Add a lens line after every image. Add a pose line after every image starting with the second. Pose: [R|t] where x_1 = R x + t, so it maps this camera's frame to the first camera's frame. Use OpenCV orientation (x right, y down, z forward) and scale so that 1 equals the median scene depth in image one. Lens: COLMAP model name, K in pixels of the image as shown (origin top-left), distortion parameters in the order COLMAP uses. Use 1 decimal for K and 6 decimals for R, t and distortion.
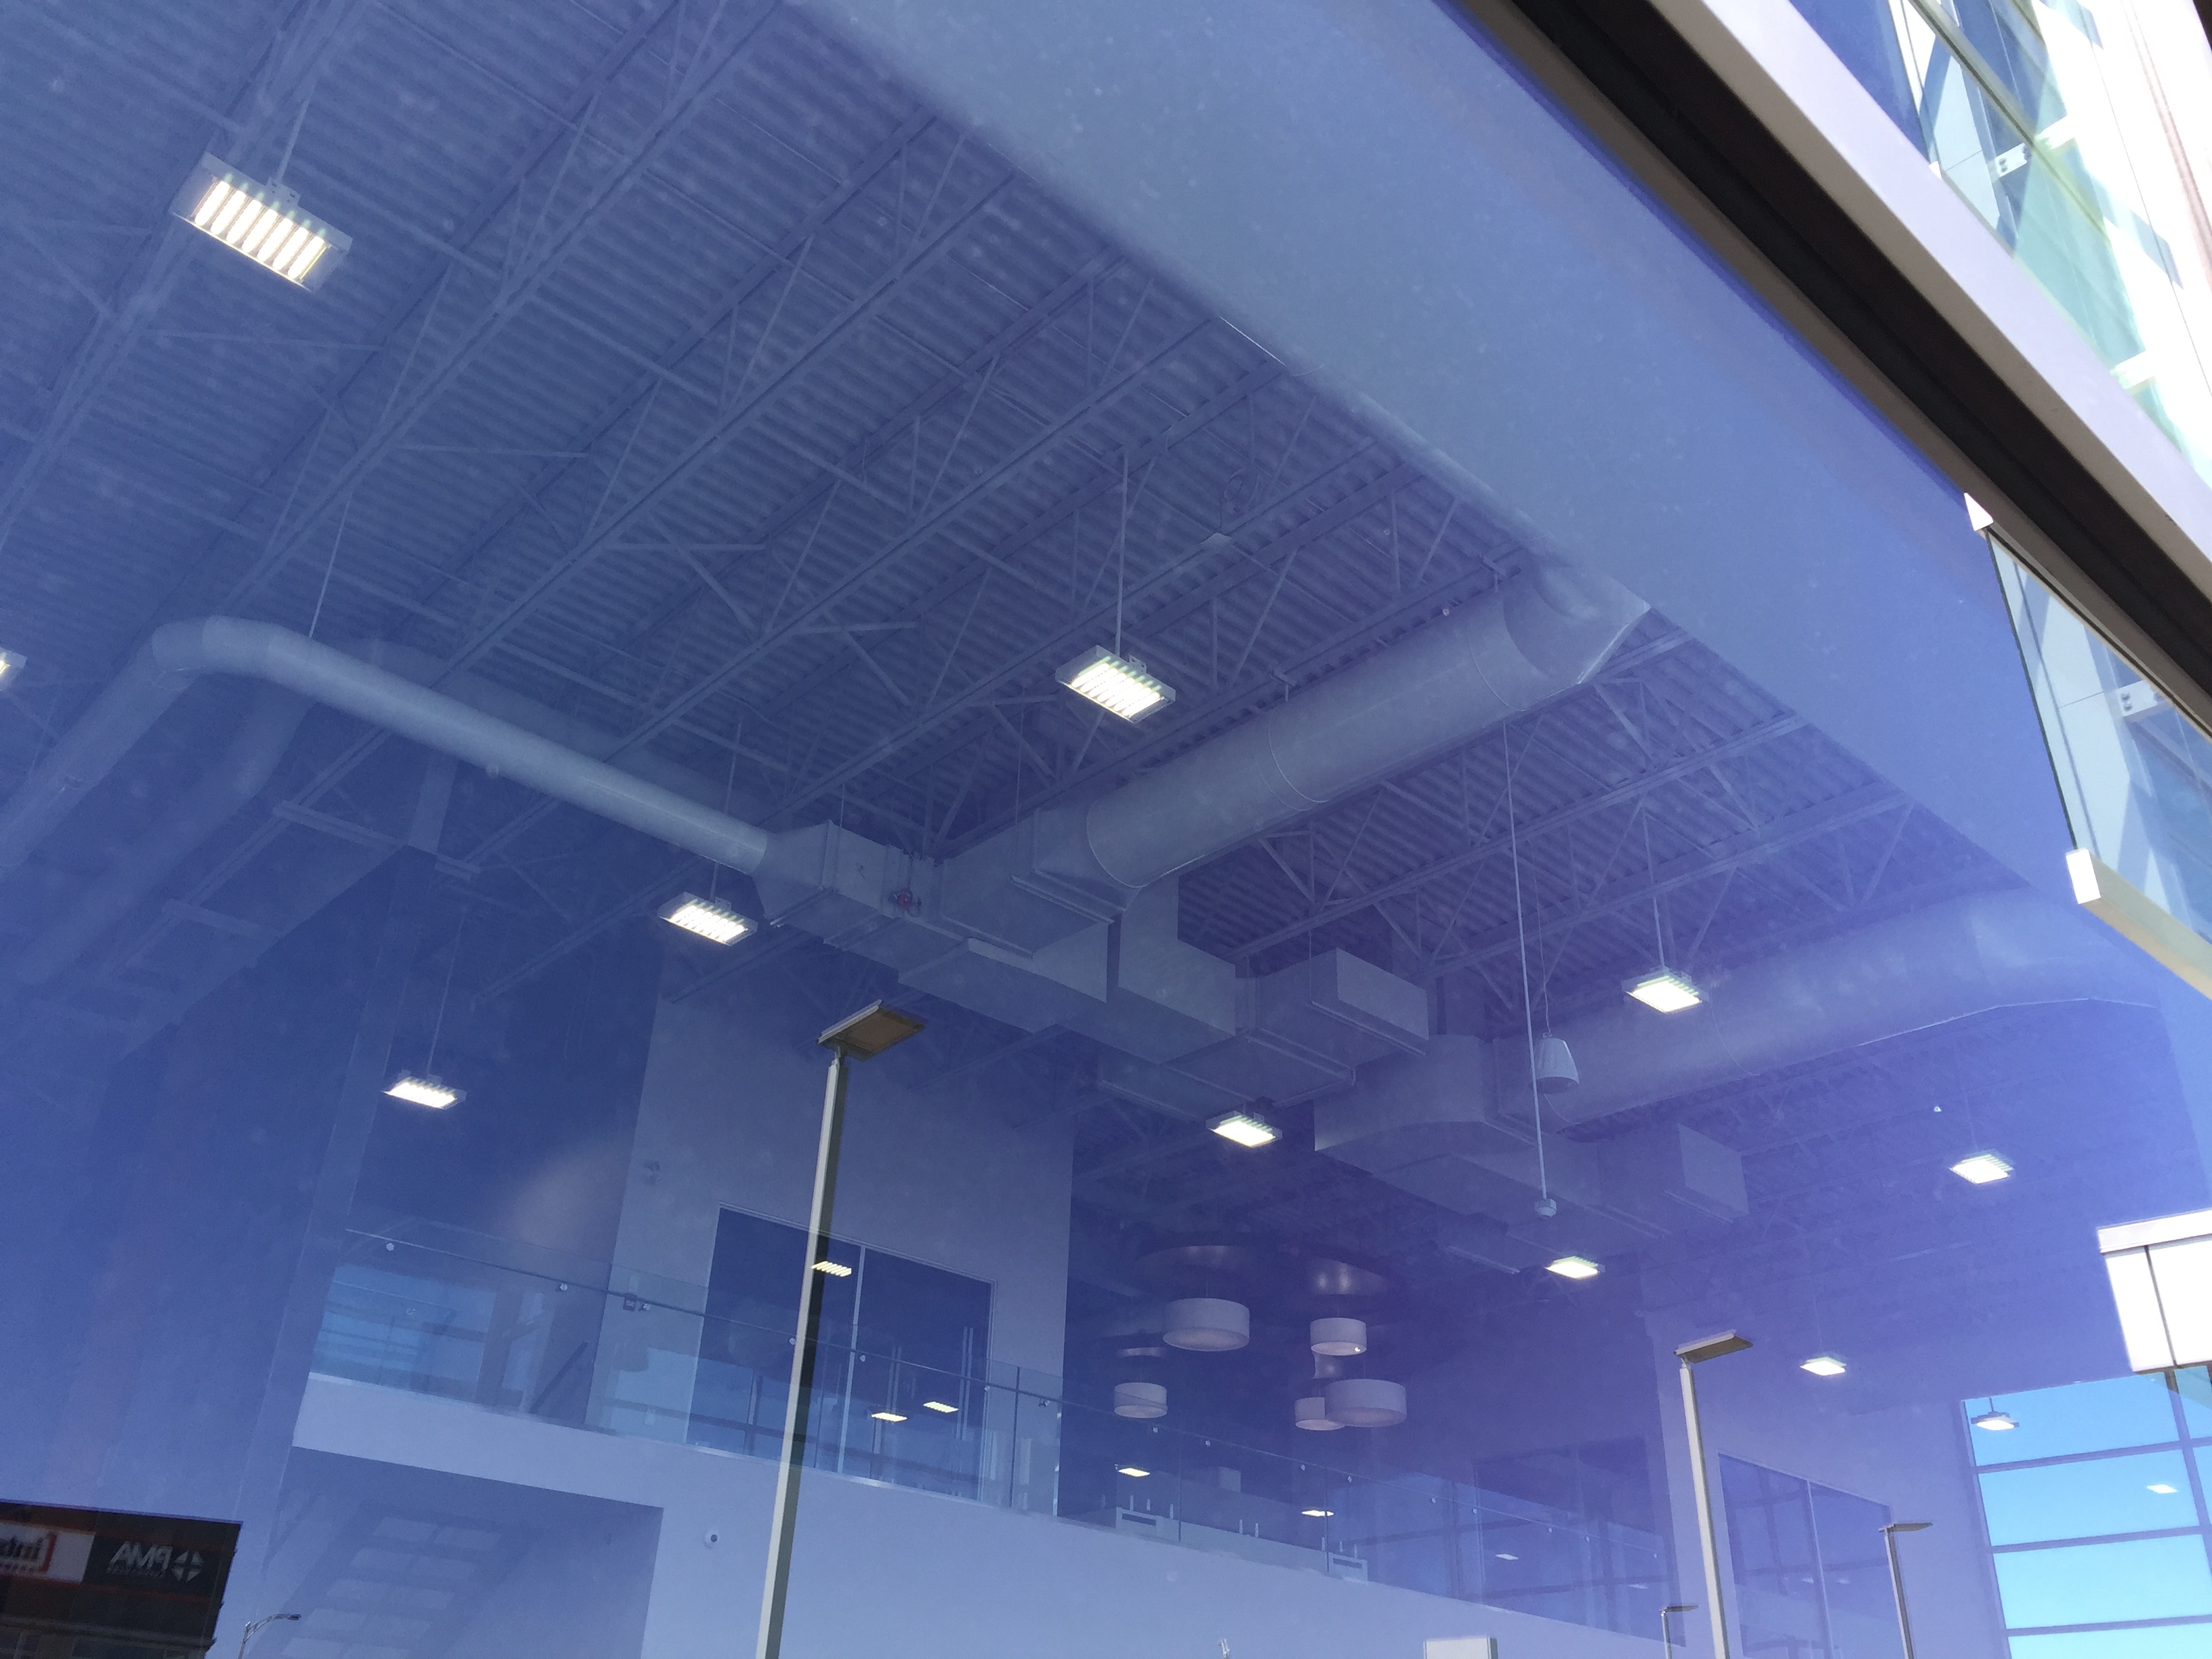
lens RADIAL K [[1878.3, 0, 1112.9], [0, 1878.3, 841.4], [0, 0, 1]] dist [0.085697, -0.103953]
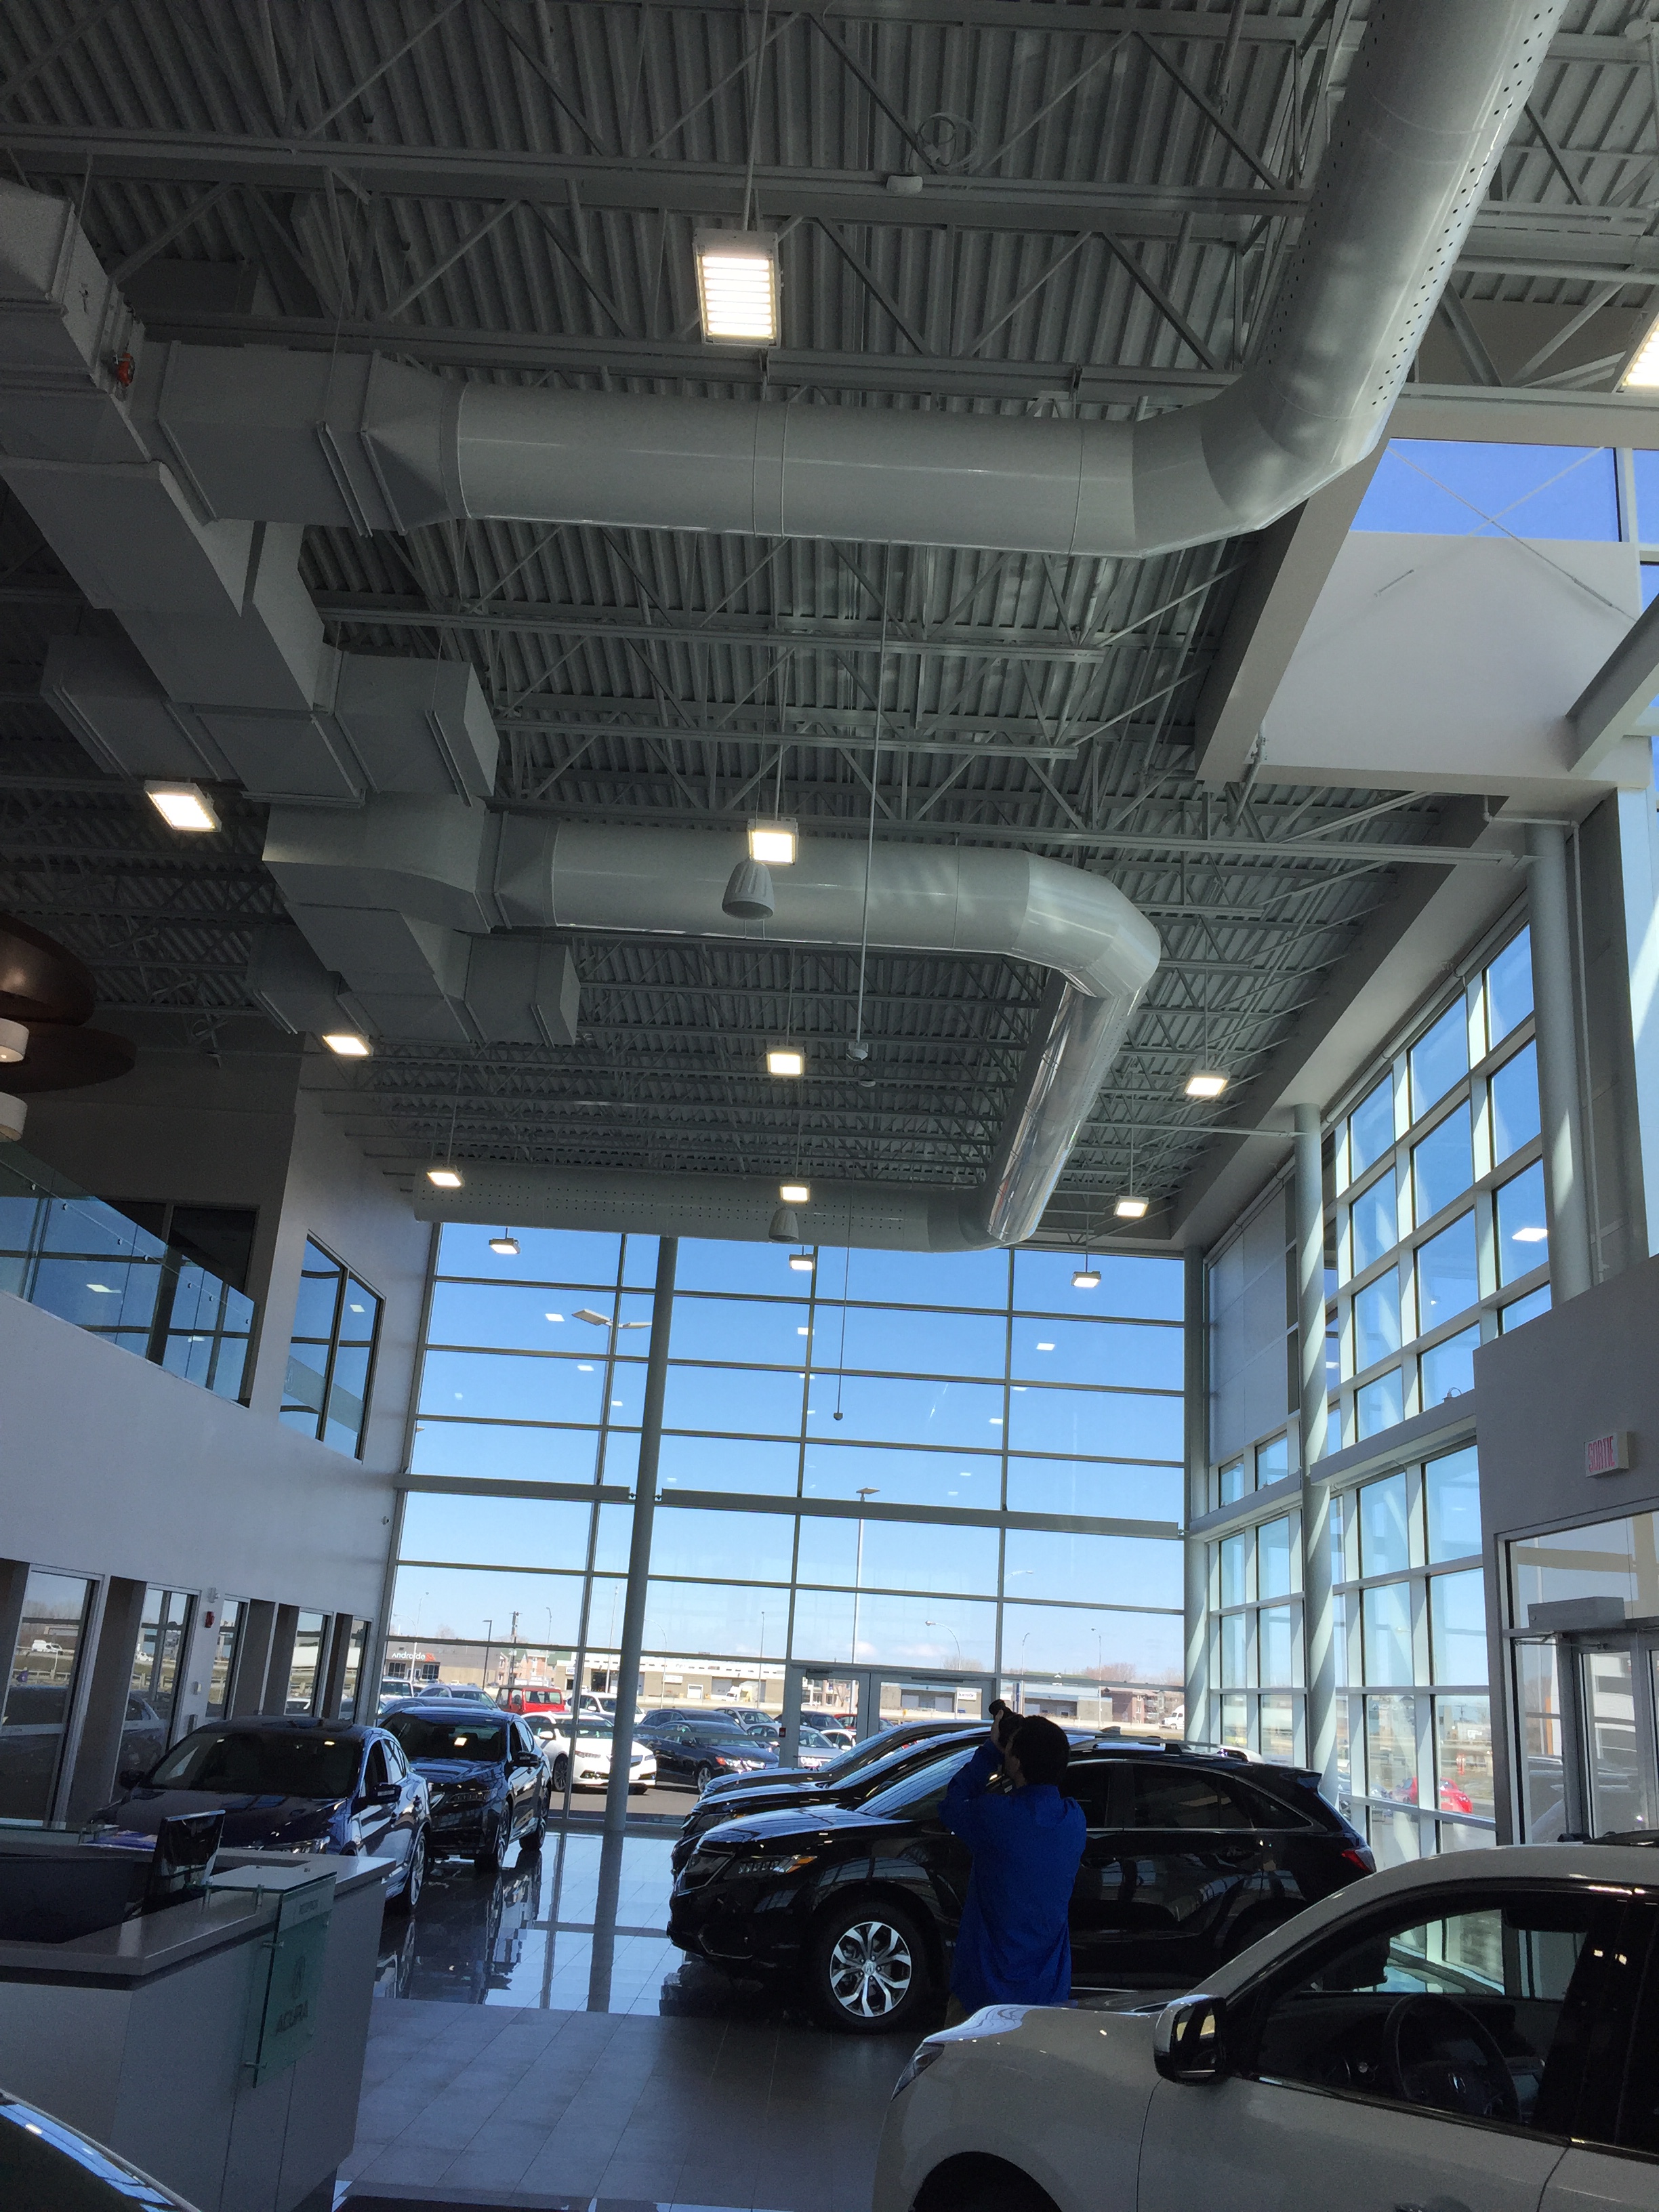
lens RADIAL K [[1878.3, 0, 835.7], [0, 1878.3, 1101.4], [0, 0, 1]] dist [0.085697, -0.103953]
pose [[0.683769, 0.225151, 0.694095, -0.247810], [-0.389561, 0.916946, 0.086326, 0.079334], [-0.617011, -0.329419, 0.714689, 0.175797]]
